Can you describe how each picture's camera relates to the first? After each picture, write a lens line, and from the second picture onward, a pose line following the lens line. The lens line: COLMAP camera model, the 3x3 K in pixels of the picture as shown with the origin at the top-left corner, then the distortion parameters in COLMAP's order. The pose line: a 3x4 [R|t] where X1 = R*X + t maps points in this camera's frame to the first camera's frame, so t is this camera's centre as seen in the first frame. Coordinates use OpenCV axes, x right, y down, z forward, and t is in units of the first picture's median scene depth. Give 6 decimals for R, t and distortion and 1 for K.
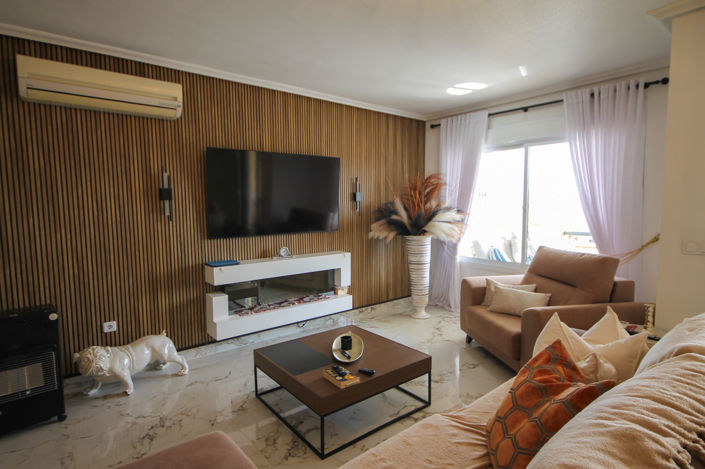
lens RADIAL K [[373.8, 0, 355.3], [0, 373.8, 235.3], [0, 0, 1]] dist [0.012375, -0.000500]
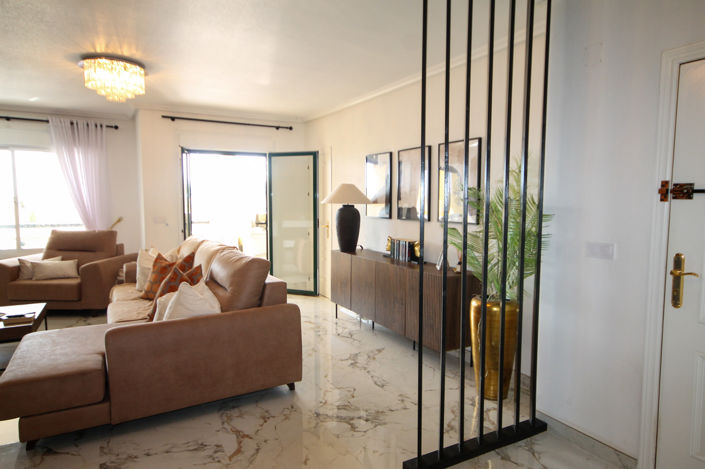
lens RADIAL K [[448.7, 0, 355.4], [0, 448.7, 235.4], [0, 0, 1]] dist [0.017557, -0.000299]
pose [[0.189589, -0.075797, 0.978933, -0.876217], [0.078724, 0.994979, 0.061793, 0.033976], [-0.978702, 0.065350, 0.194605, -0.369794]]
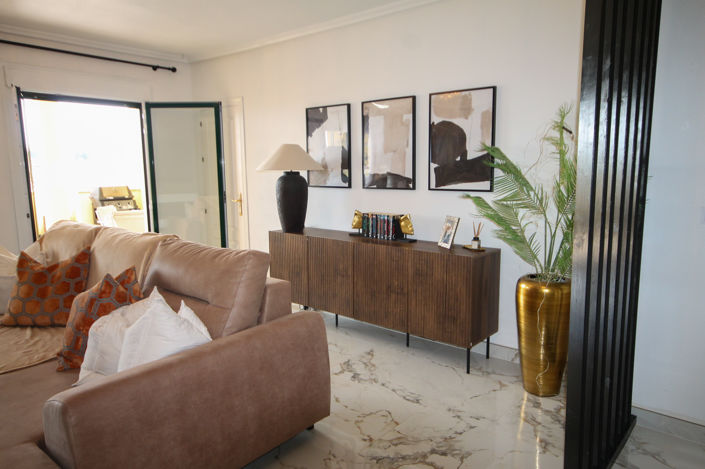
lens RADIAL K [[490.7, 0, 352.5], [0, 490.7, 234.5], [0, 0, 1]] dist [0.016733, 0.002893]
pose [[-0.165707, -0.131574, 0.977358, -0.705984], [0.093268, 0.984527, 0.148352, 0.010965], [-0.981755, 0.115739, -0.150872, -0.029750]]
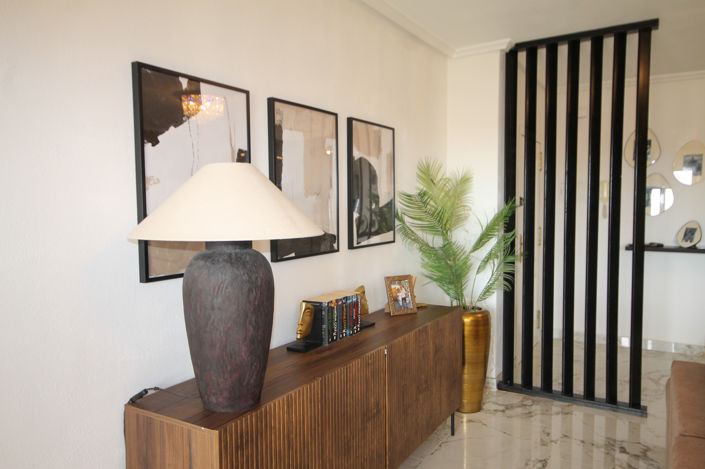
lens RADIAL K [[495.3, 0, 352.5], [0, 495.3, 234.5], [0, 0, 1]] dist [0.001215, 0.002509]
pose [[-0.948815, 0.038356, -0.313496, 0.525207], [-0.009096, 0.988868, 0.148515, -0.046084], [0.315702, 0.143765, -0.937904, 0.347800]]
